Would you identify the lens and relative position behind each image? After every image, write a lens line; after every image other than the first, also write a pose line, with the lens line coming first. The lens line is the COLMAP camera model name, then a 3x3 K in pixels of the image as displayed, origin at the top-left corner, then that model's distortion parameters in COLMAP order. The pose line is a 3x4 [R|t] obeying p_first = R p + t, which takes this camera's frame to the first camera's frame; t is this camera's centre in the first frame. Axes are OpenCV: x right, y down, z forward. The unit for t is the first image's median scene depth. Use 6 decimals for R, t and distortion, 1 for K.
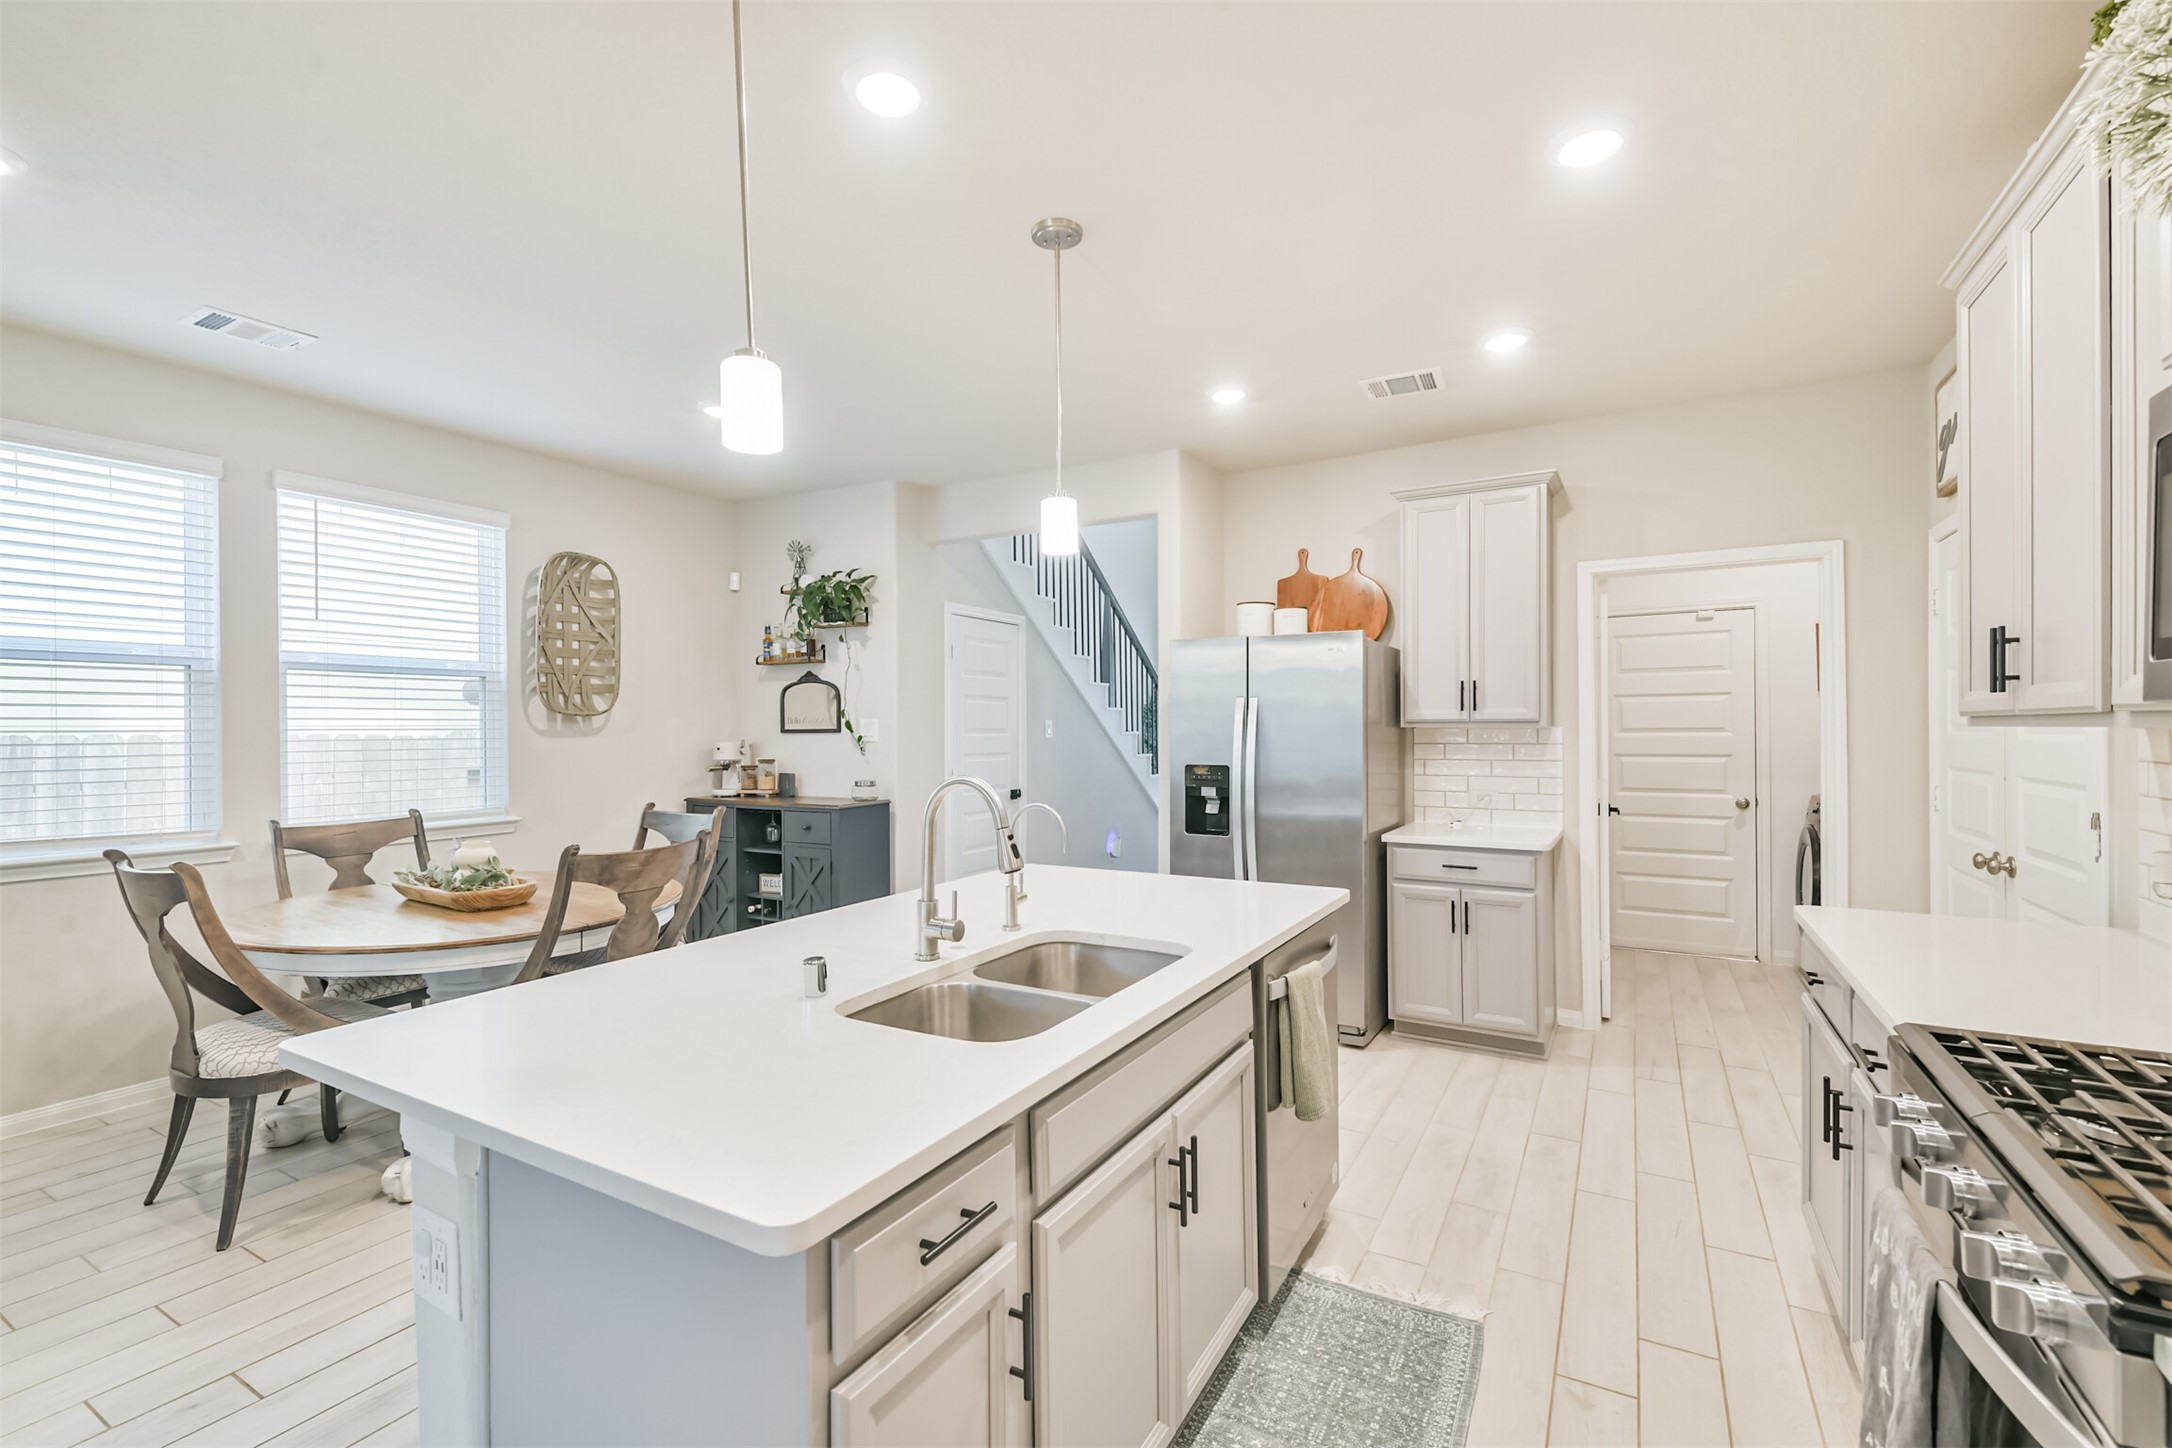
lens RADIAL K [[944.5, 0, 1082.2], [0, 944.5, 728.5], [0, 0, 1]] dist [-0.000567, -0.000918]
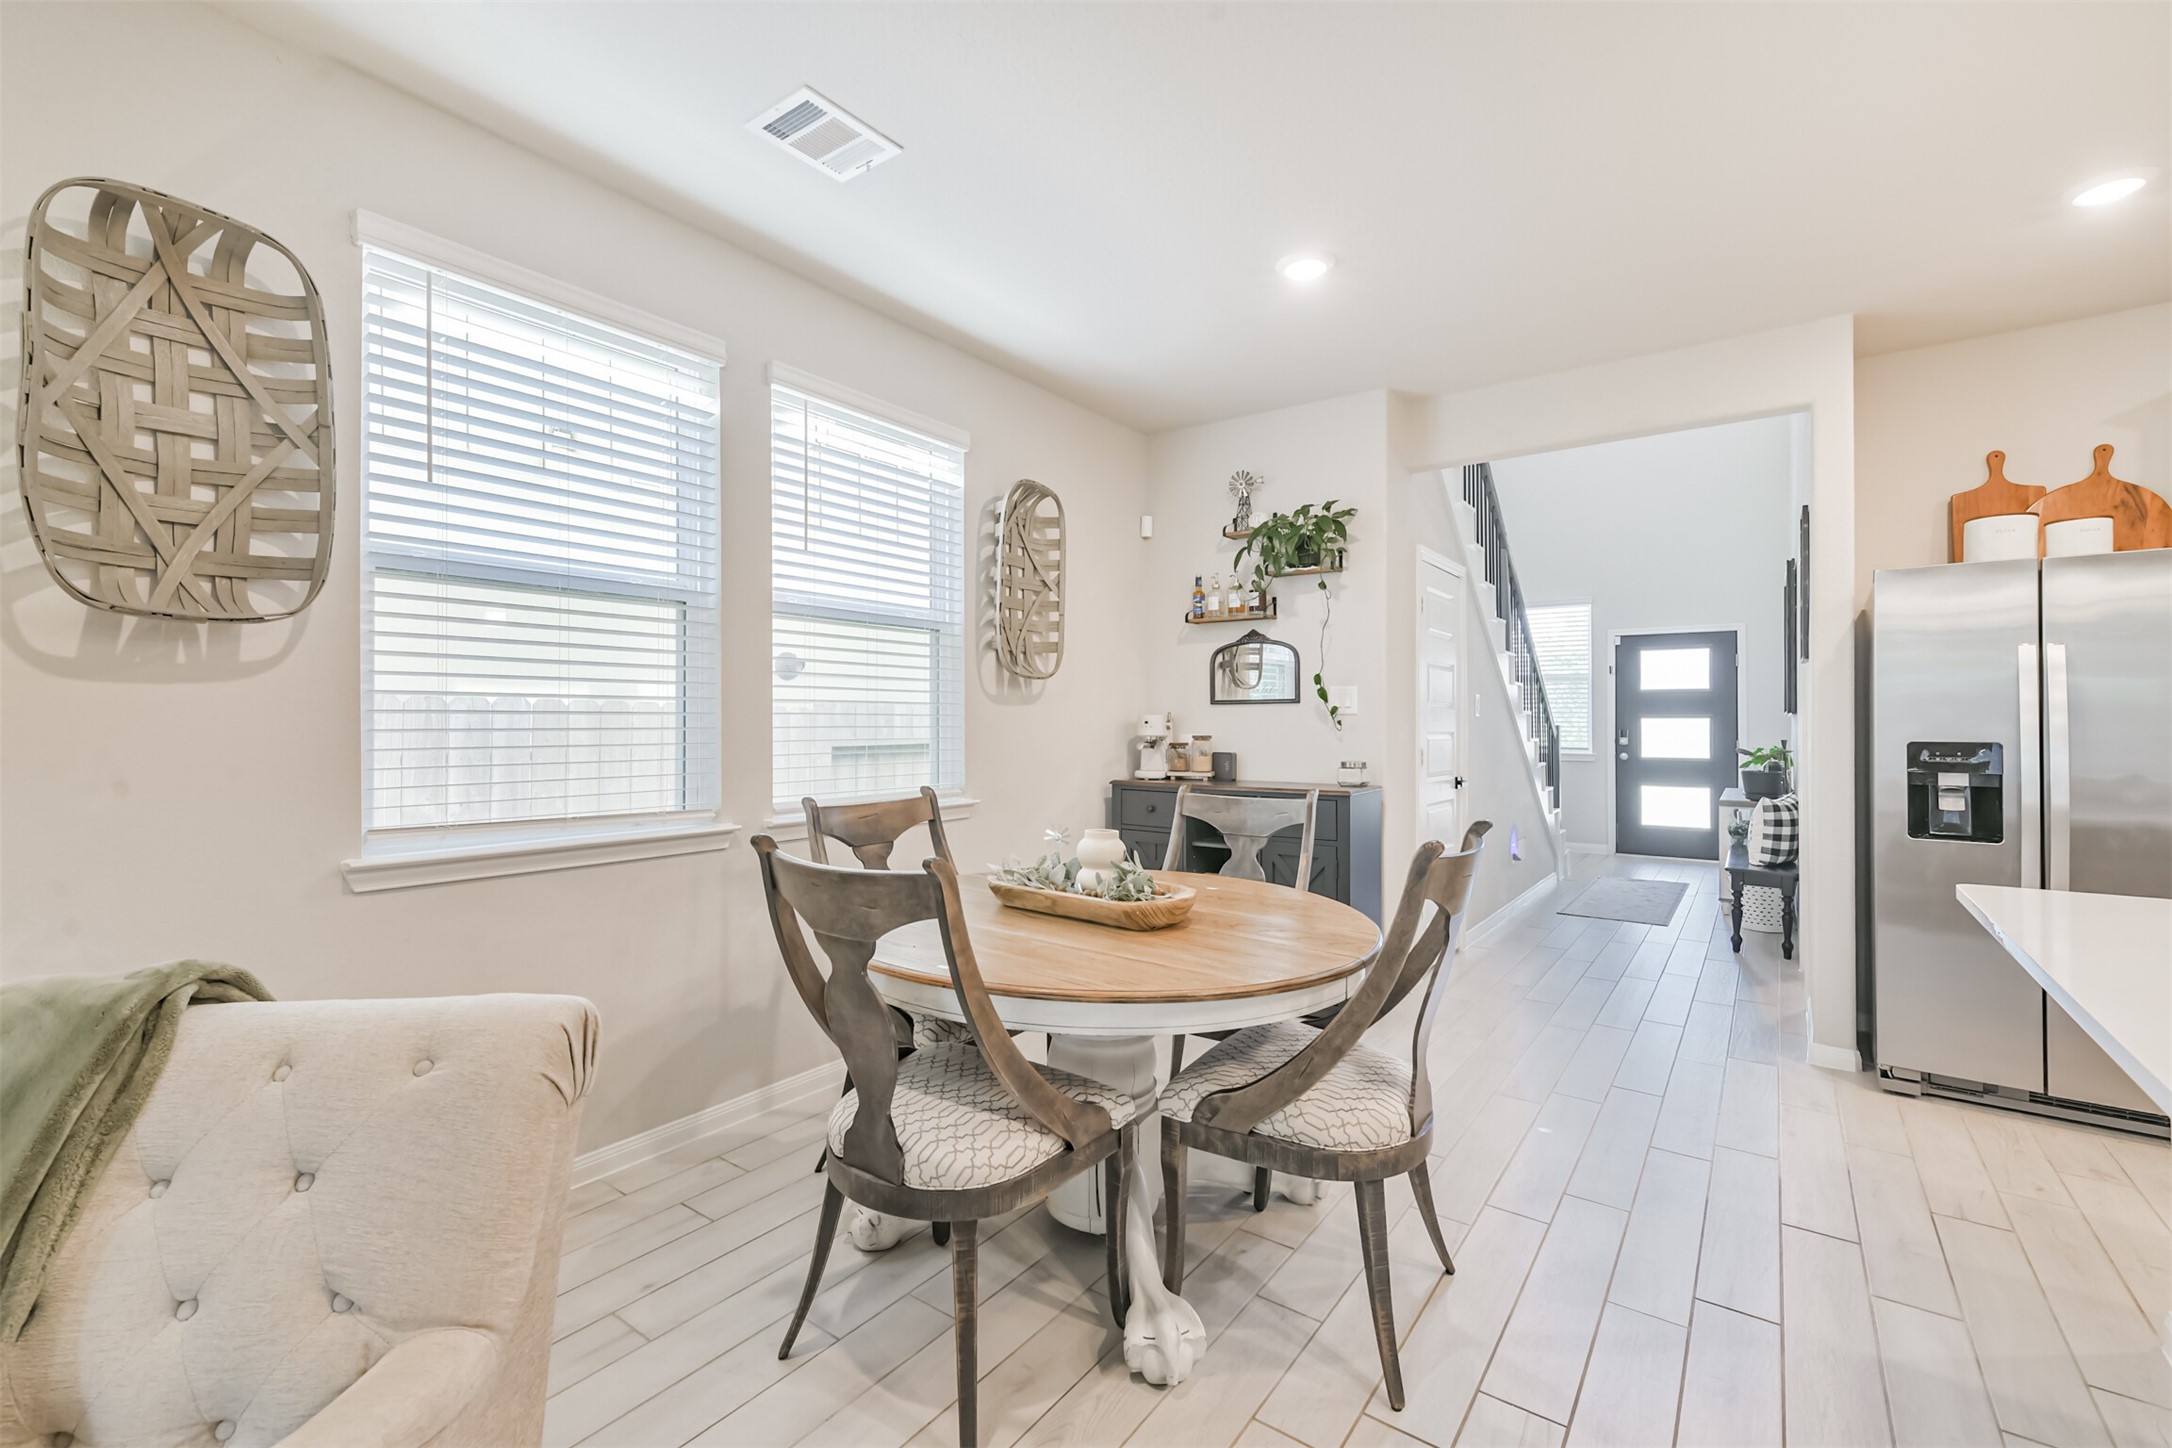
lens RADIAL K [[944.5, 0, 1093.9], [0, 944.5, 721.0], [0, 0, 1]] dist [-0.000567, -0.000918]
pose [[0.990771, 0.005934, -0.135416, -0.333317], [-0.006120, 0.999981, -0.000954, 0.022271], [0.135408, 0.001774, 0.990788, 0.170141]]
